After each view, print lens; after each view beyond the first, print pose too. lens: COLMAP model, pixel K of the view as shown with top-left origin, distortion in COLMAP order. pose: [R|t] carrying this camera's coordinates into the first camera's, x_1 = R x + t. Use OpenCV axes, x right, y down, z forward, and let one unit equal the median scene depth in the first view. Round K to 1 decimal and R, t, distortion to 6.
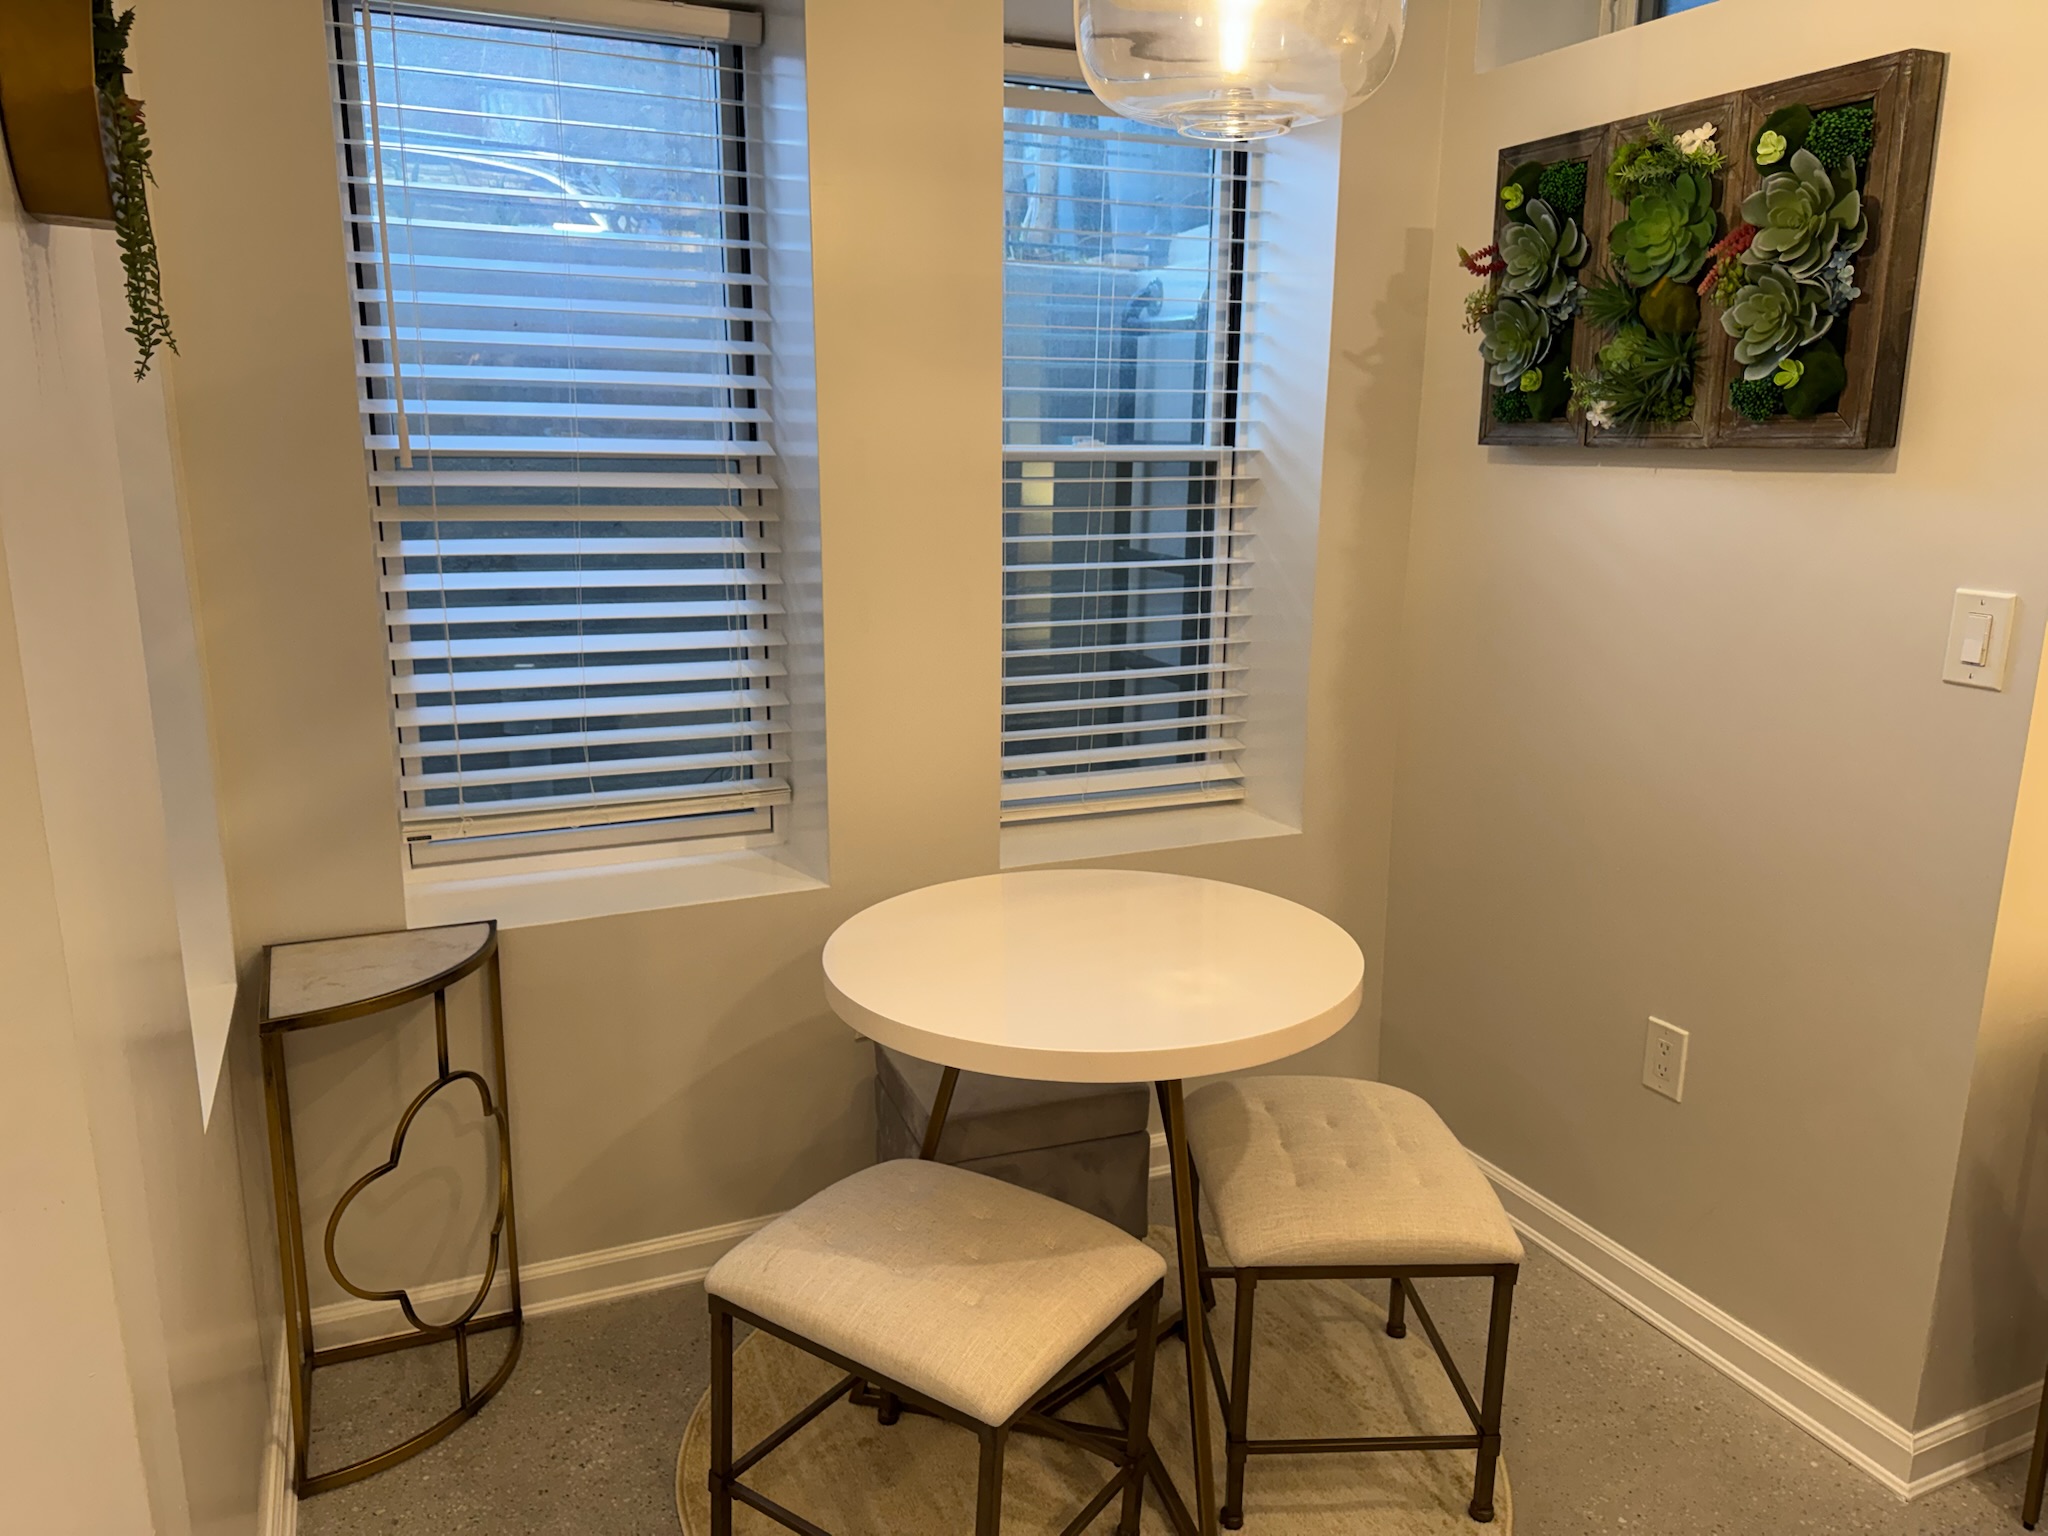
lens RADIAL K [[1461.5, 0, 1034.4], [0, 1461.5, 799.2], [0, 0, 1]] dist [0.033255, -0.080795]
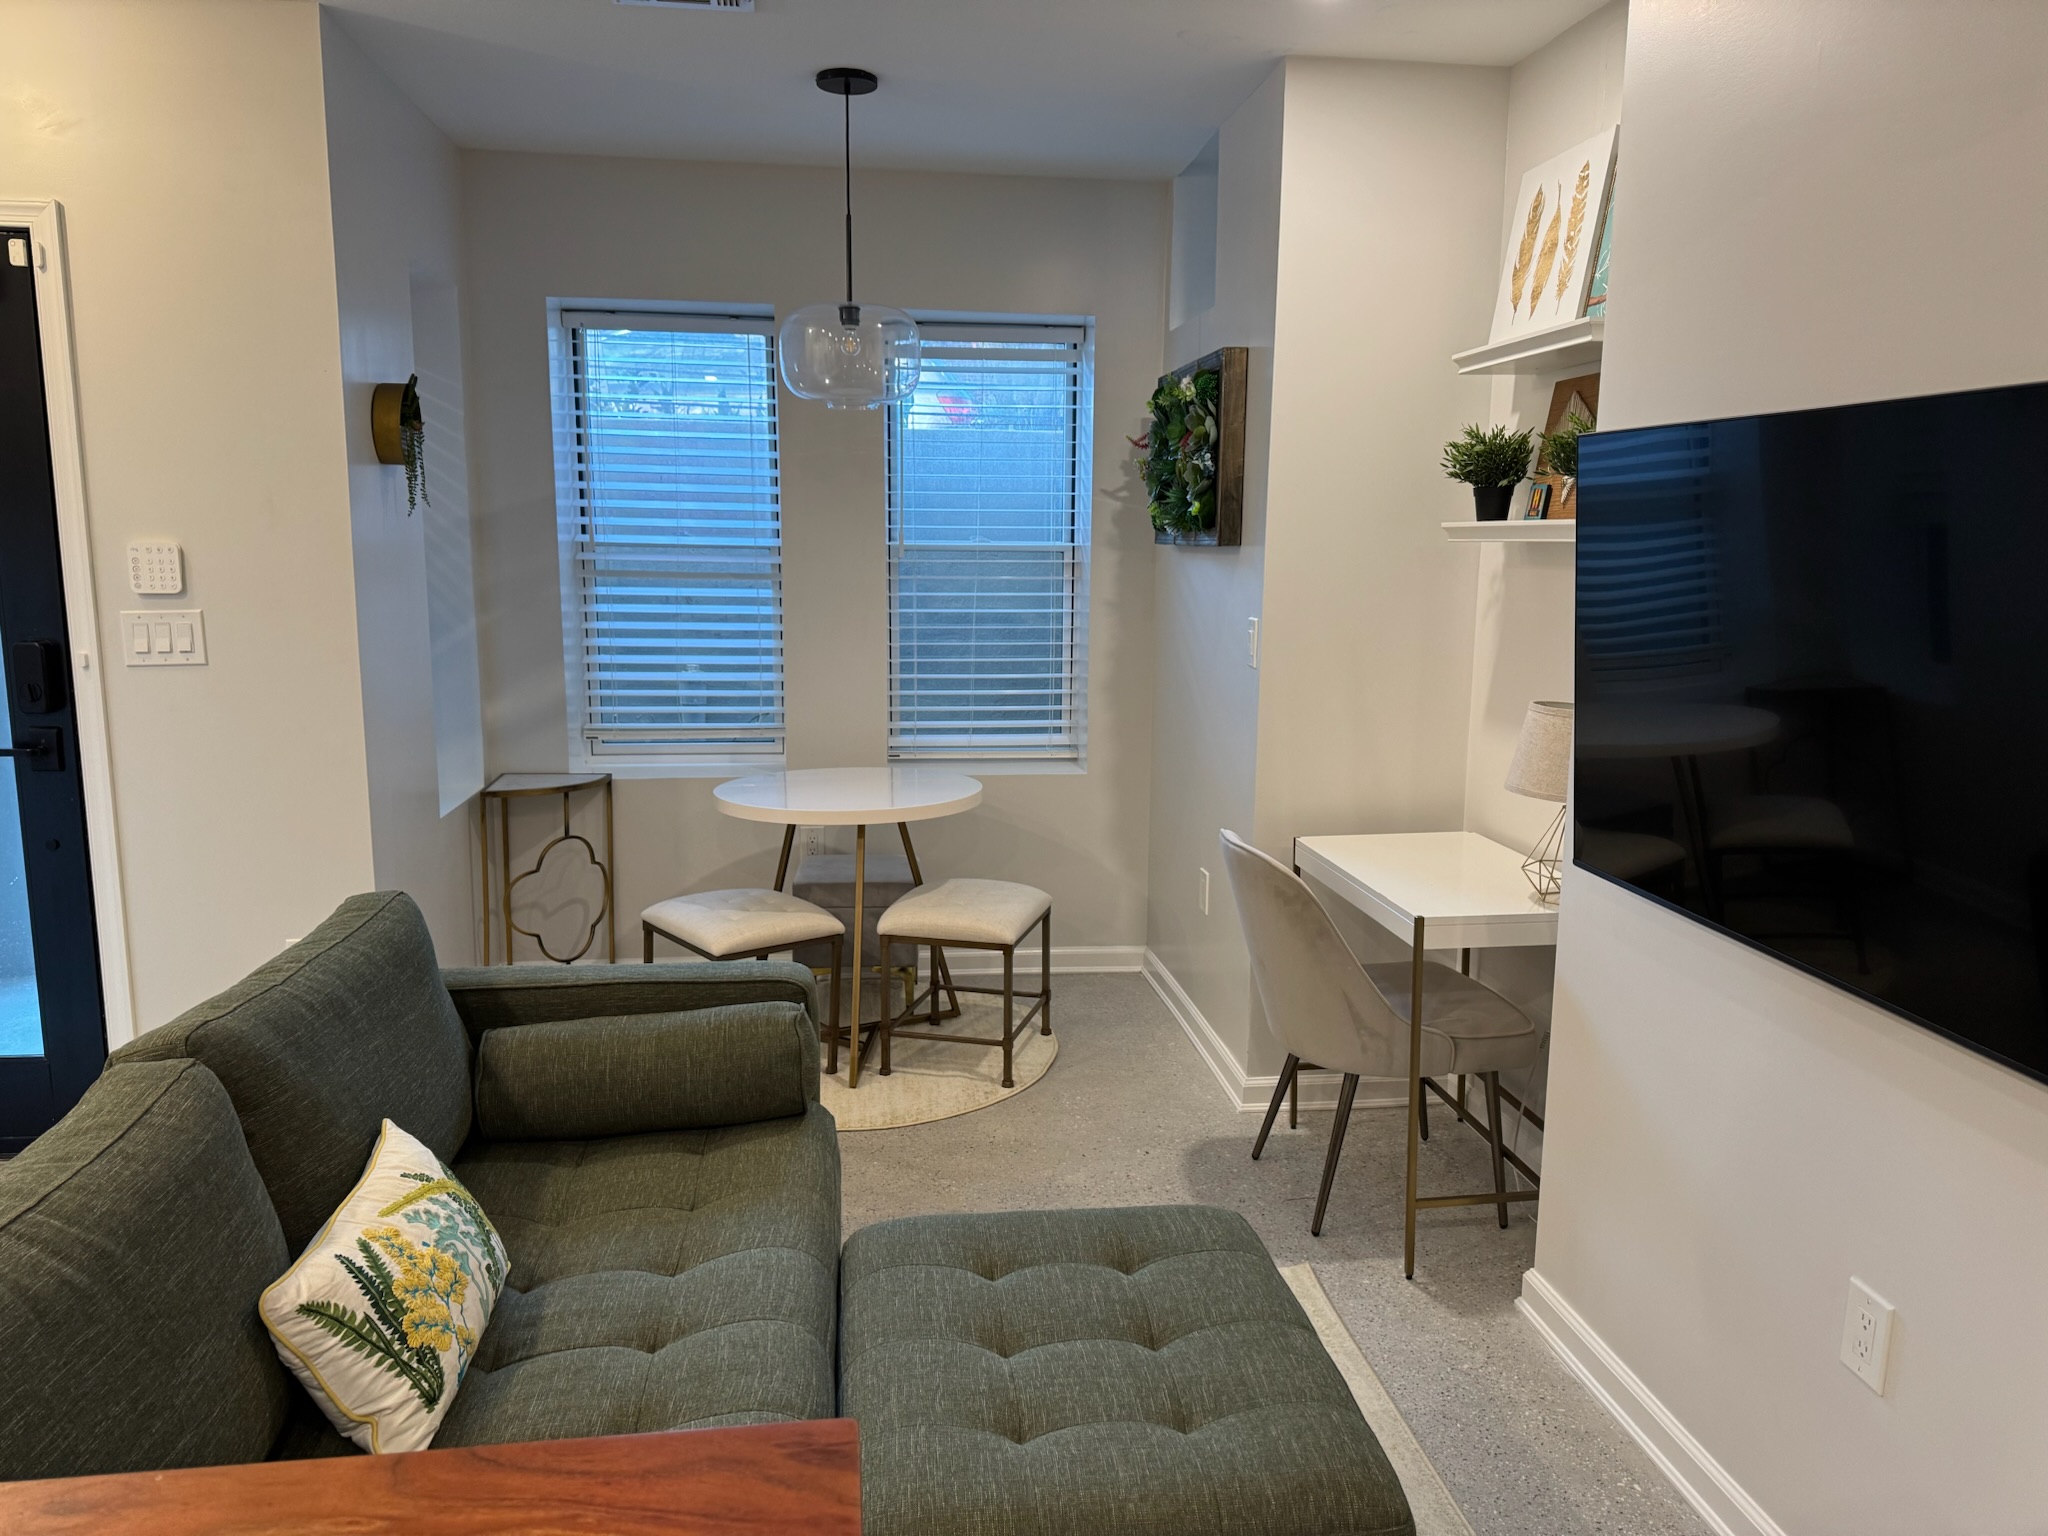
lens RADIAL K [[1443.2, 0, 1039.9], [0, 1443.2, 763.9], [0, 0, 1]] dist [0.108027, -0.222581]
pose [[0.961297, 0.046156, -0.271620, 0.704094], [-0.067934, 0.995137, -0.071323, 0.164794], [0.267007, 0.087015, 0.959758, -0.722130]]
